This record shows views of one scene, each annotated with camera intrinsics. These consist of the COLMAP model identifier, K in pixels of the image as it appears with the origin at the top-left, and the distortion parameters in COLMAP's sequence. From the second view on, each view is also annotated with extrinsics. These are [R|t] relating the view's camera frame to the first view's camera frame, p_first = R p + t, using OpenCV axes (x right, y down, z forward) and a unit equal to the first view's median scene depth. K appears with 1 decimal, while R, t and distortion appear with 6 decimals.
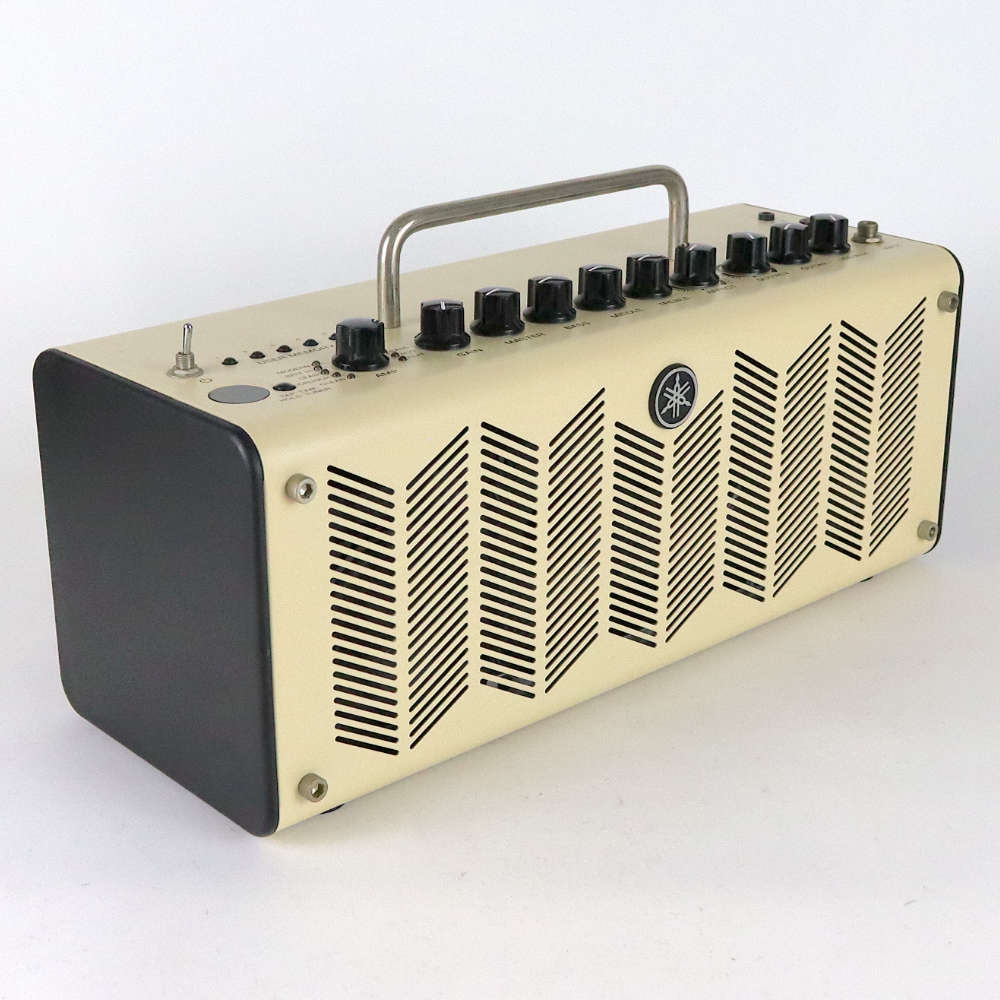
lens RADIAL K [[1804.6, 0, 500.0], [0, 1804.6, 500.0], [0, 0, 1]] dist [-0.312064, -0.095893]
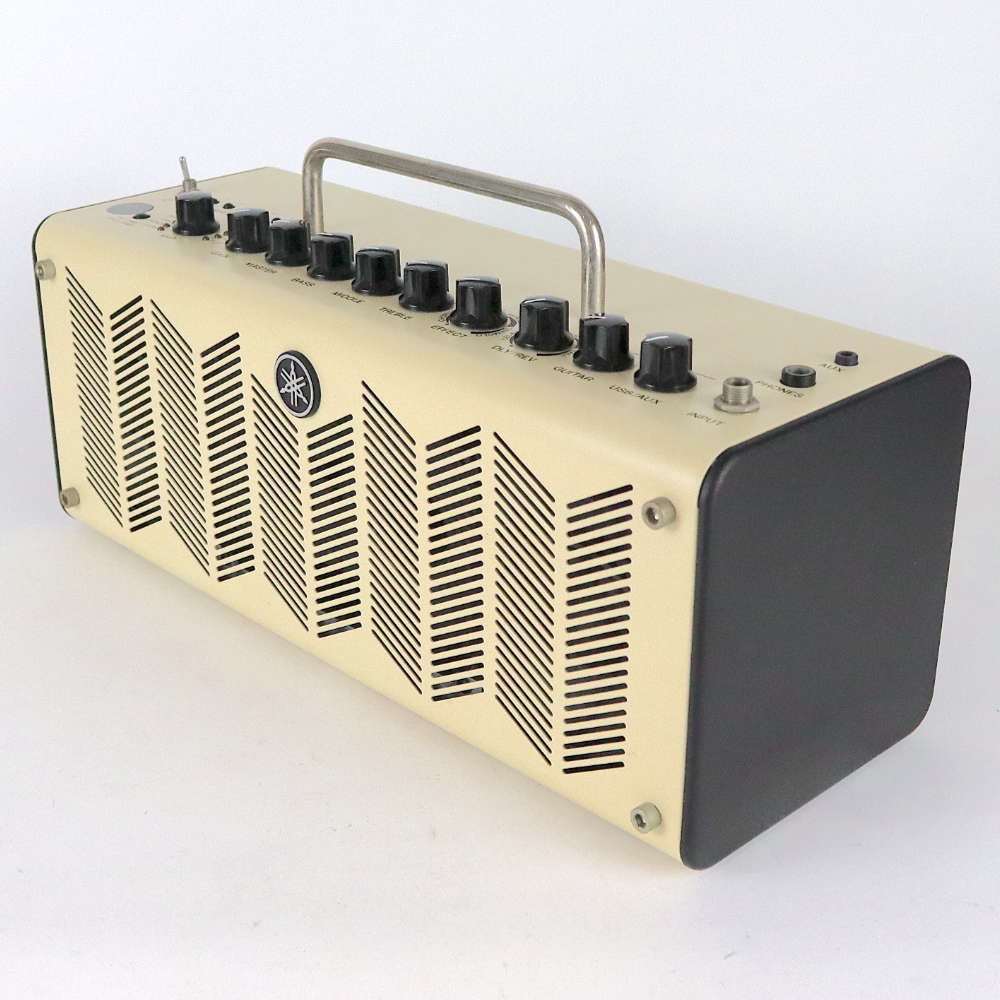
lens RADIAL K [[1804.6, 0, 500.0], [0, 1804.6, 500.0], [0, 0, 1]] dist [-0.312064, -0.095893]
pose [[0.033441, 0.402757, -0.914696, 1.024149], [-0.365035, 0.856901, 0.363963, -0.401645], [0.930393, 0.321725, 0.175676, 0.956226]]
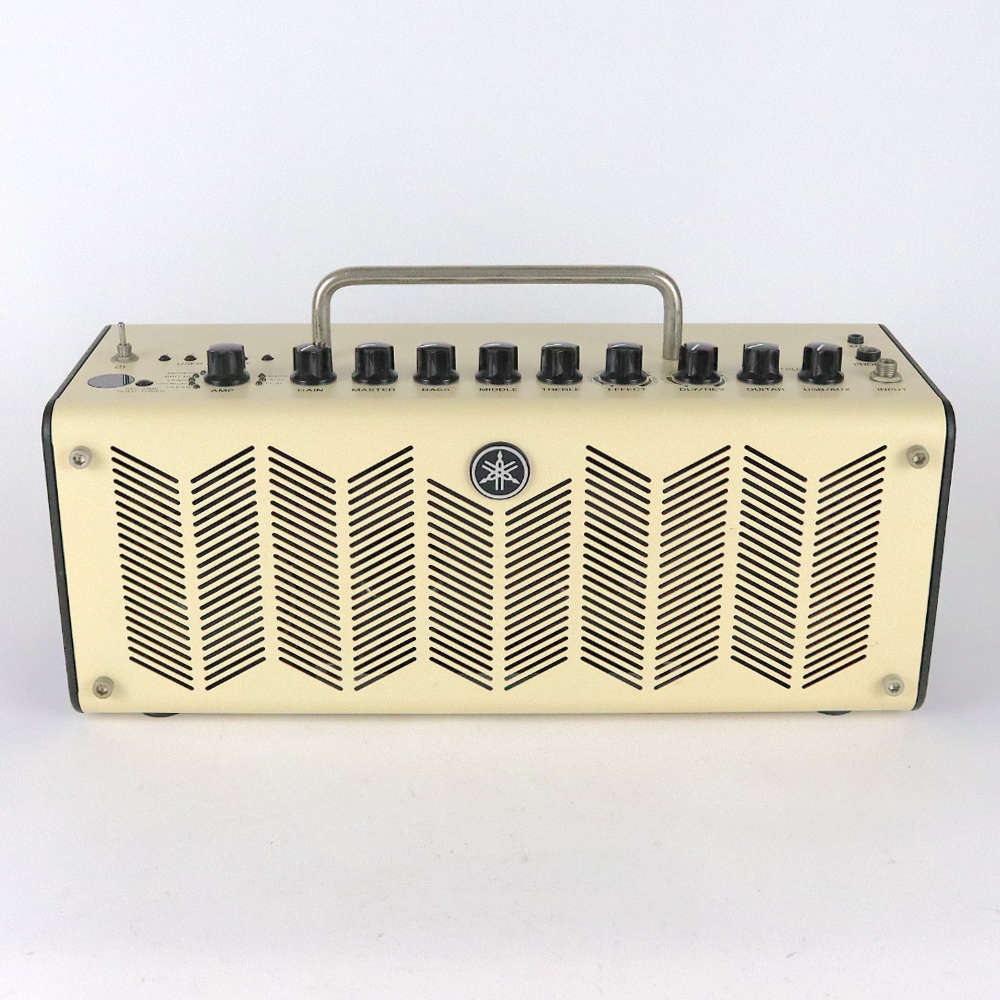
lens RADIAL K [[1804.6, 0, 500.0], [0, 1804.6, 500.0], [0, 0, 1]] dist [-0.312064, -0.095893]
pose [[0.766306, 0.246246, -0.593413, 0.763059], [-0.240712, 0.966398, 0.090179, -0.141133], [0.595679, 0.073737, 0.799831, 0.115022]]
